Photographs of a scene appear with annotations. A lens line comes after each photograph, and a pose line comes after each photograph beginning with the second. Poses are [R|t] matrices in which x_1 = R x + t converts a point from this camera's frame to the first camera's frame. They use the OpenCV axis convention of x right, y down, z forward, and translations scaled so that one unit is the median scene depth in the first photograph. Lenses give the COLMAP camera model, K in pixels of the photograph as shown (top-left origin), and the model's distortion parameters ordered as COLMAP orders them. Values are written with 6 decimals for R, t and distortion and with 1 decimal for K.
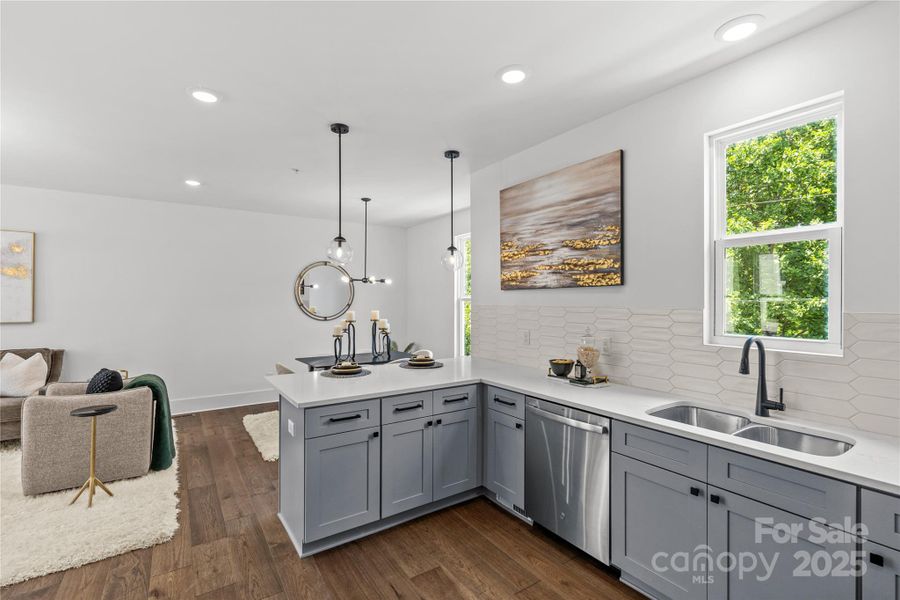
lens RADIAL K [[407.4, 0, 447.5], [0, 407.4, 302.2], [0, 0, 1]] dist [0.003309, 0.000154]
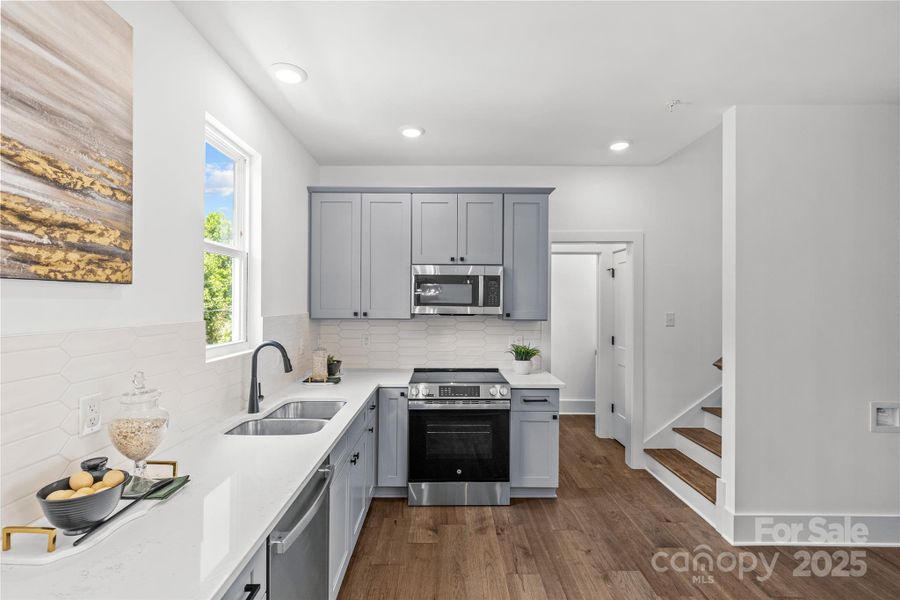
lens RADIAL K [[402.3, 0, 446.8], [0, 402.3, 301.5], [0, 0, 1]] dist [0.003742, 0.000171]
pose [[-0.833147, -0.002213, 0.553047, -0.187432], [-0.001135, 0.999997, 0.002291, -0.018918], [-0.553050, 0.001281, -0.833147, 1.105940]]
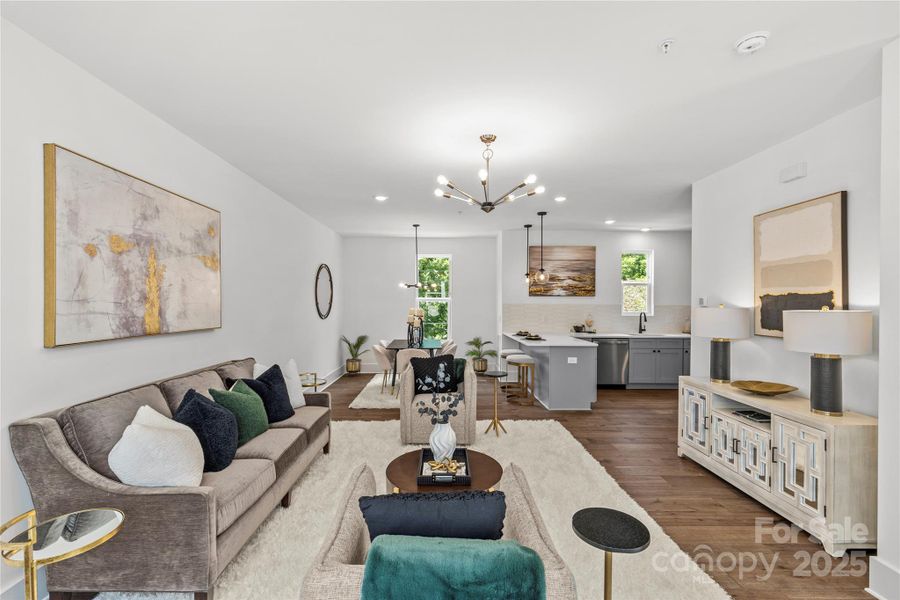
lens RADIAL K [[402.3, 0, 446.8], [0, 402.3, 301.5], [0, 0, 1]] dist [0.003742, 0.000171]
pose [[0.548146, 0.000399, 0.836382, -2.163676], [-0.002140, 0.999997, 0.000925, -0.004896], [-0.836380, -0.002297, 0.548146, 0.324869]]
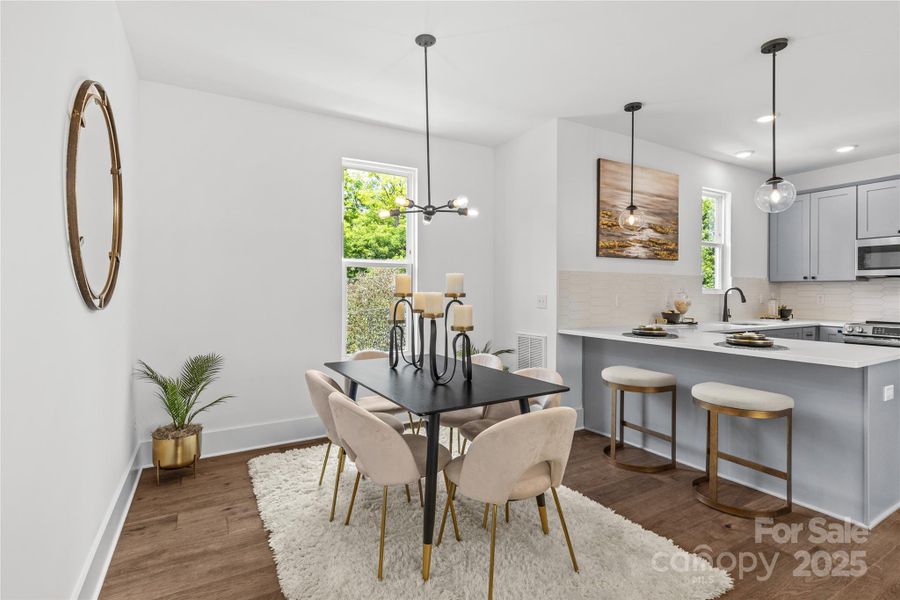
lens RADIAL K [[430.1, 0, 446.5], [0, 430.1, 289.8], [0, 0, 1]] dist [0.005769, 0.000131]
pose [[0.079254, 0.002866, 0.996850, -1.204741], [0.001715, 0.999994, -0.003011, 0.069952], [-0.996853, 0.001948, 0.079248, 1.614655]]
